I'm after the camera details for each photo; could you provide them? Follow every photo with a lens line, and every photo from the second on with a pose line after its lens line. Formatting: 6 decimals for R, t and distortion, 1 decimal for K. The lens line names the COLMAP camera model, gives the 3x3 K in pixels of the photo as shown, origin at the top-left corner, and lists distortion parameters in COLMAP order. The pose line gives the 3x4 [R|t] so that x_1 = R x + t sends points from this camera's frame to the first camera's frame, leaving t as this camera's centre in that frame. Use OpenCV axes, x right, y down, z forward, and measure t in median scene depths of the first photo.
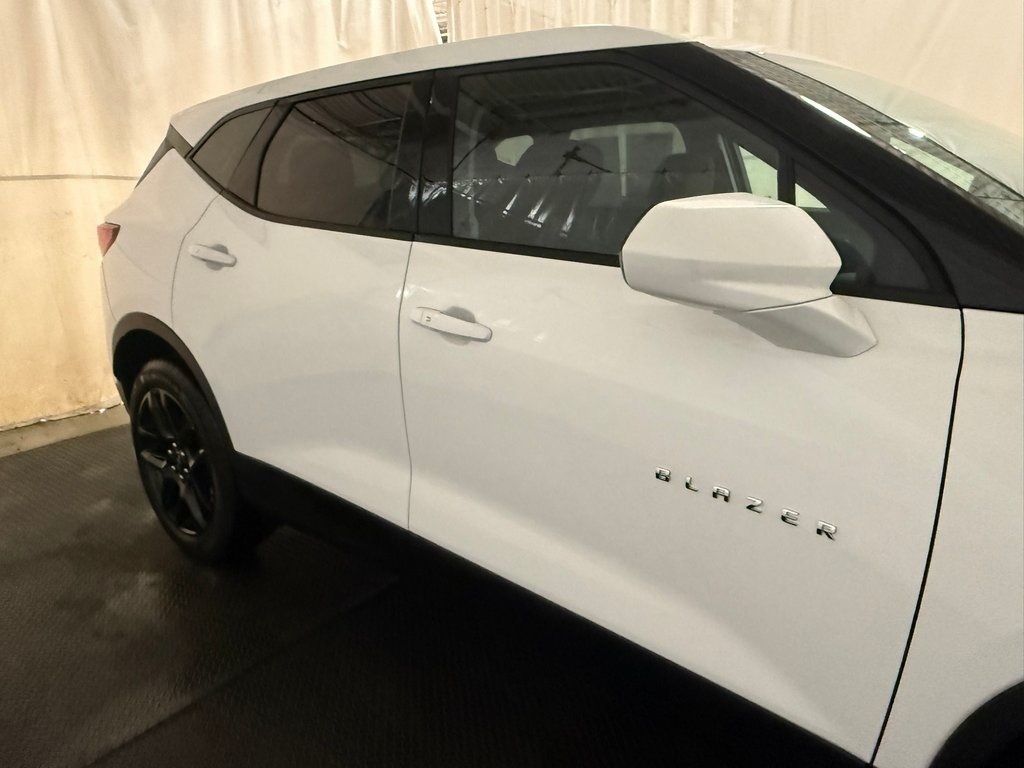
lens RADIAL K [[722.3, 0, 513.1], [0, 722.3, 382.4], [0, 0, 1]] dist [0.009455, -0.000151]
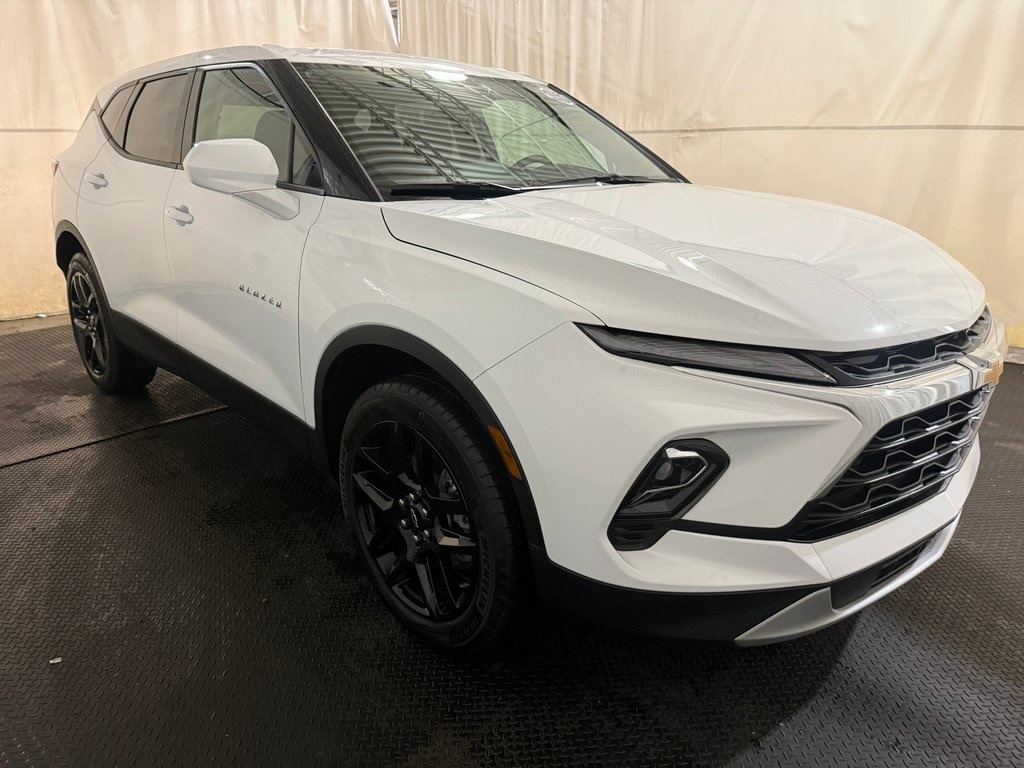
lens RADIAL K [[722.3, 0, 512.0], [0, 722.3, 386.6], [0, 0, 1]] dist [0.009455, -0.000151]
pose [[0.995019, 0.058053, -0.081039, 0.499360], [-0.054944, 0.997685, 0.040079, 0.124714], [0.083179, -0.035427, 0.995905, -0.396468]]
